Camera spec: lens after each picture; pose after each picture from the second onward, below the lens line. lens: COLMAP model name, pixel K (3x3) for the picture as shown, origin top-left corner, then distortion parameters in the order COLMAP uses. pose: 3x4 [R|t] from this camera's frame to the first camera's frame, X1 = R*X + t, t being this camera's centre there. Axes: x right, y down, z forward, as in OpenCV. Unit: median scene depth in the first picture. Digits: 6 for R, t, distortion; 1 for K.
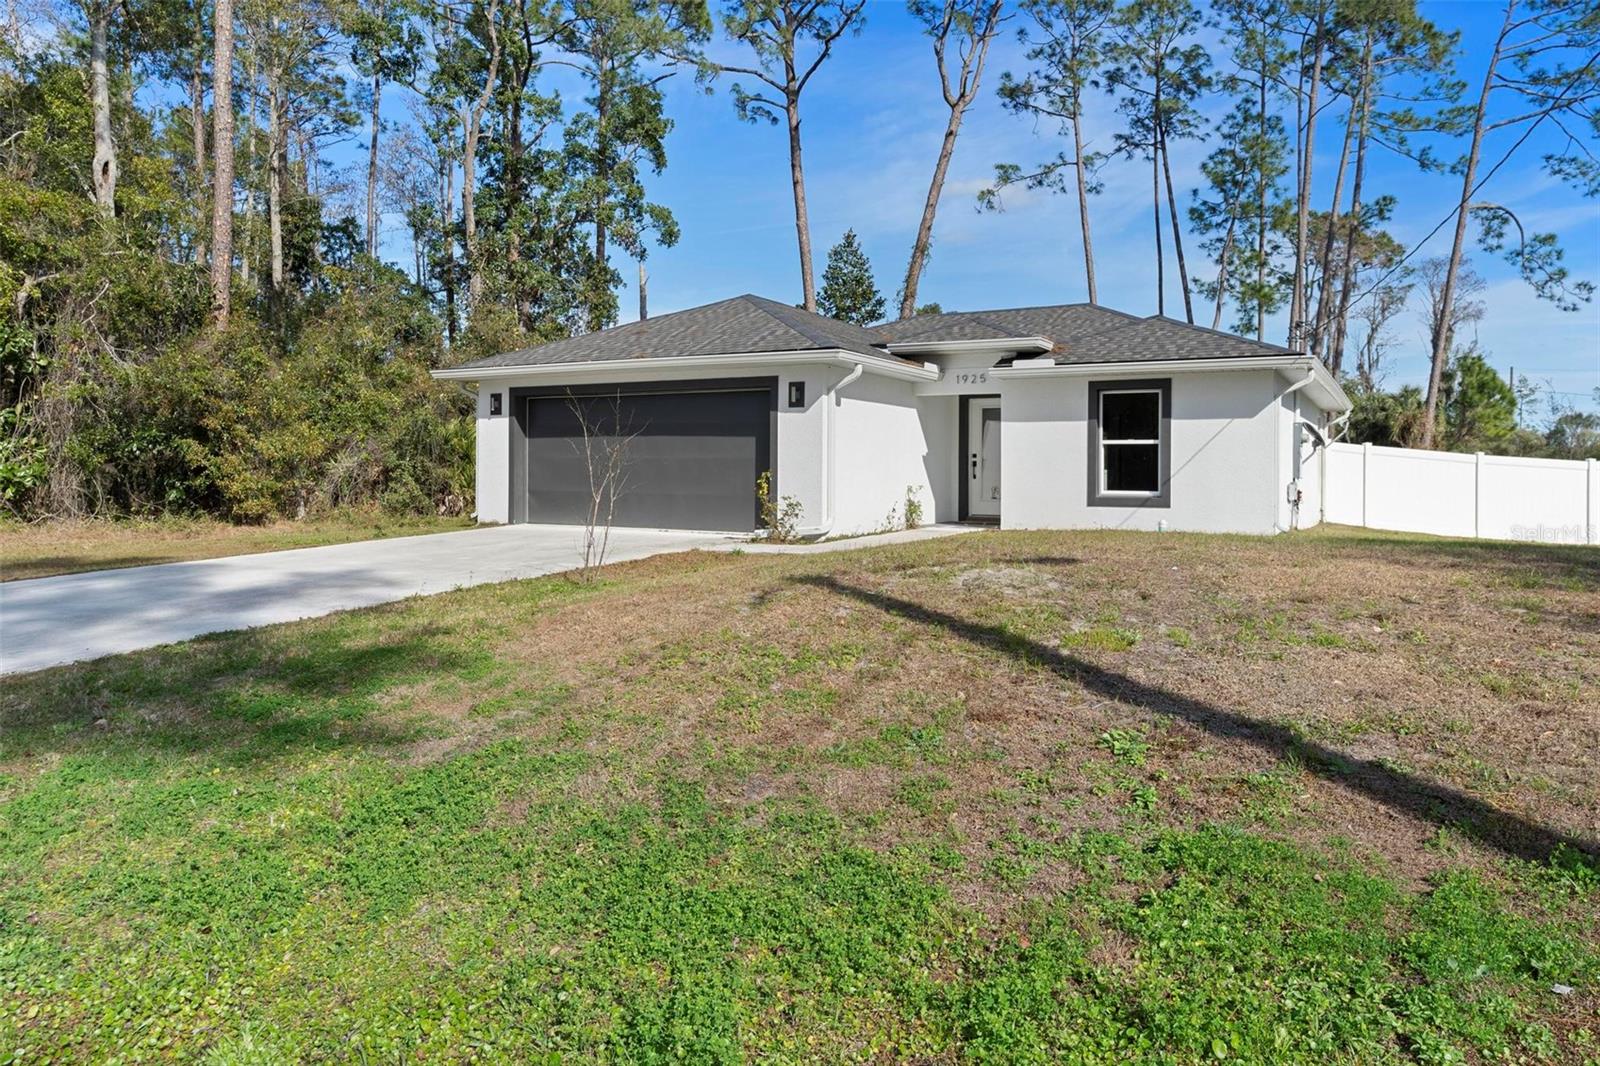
lens RADIAL K [[1062.6, 0, 778.3], [0, 1062.6, 479.2], [0, 0, 1]] dist [0.009226, 0.005828]
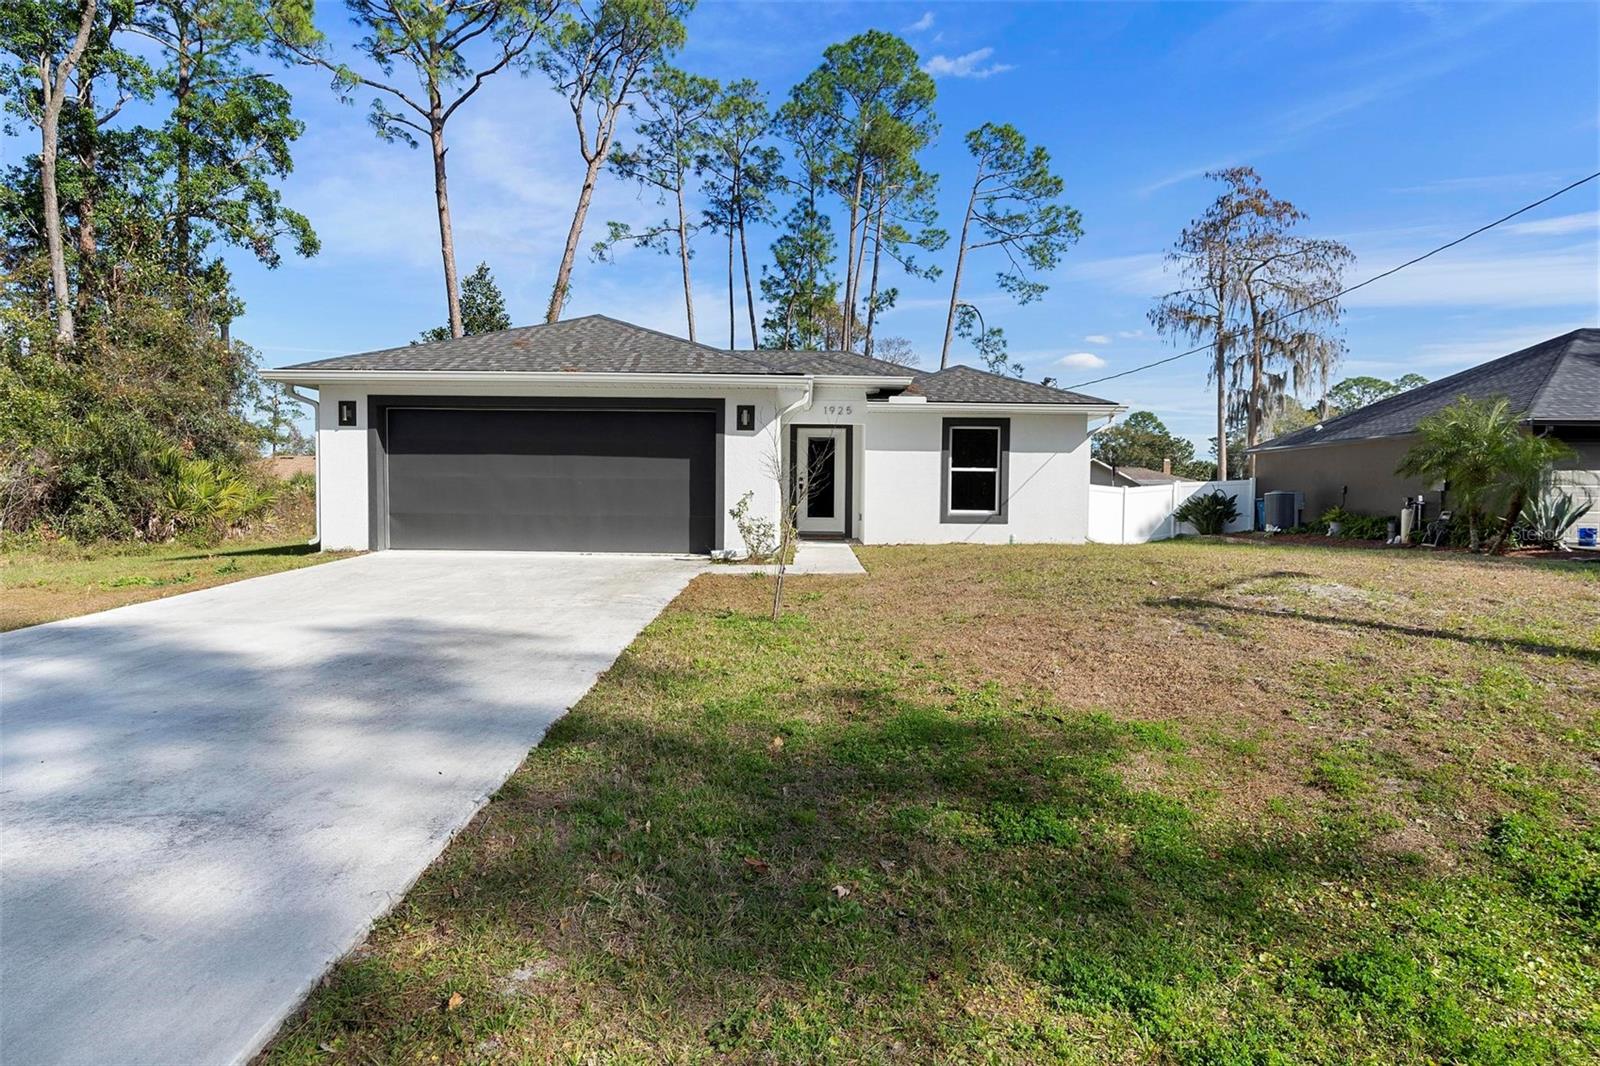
lens RADIAL K [[896.4, 0, 800.3], [0, 896.4, 538.5], [0, 0, 1]] dist [0.001410, 0.004862]
pose [[0.880491, -0.019549, 0.473660, -0.092336], [-0.001999, 0.998987, 0.044947, -0.000702], [-0.474059, -0.040522, 0.879560, 0.056443]]
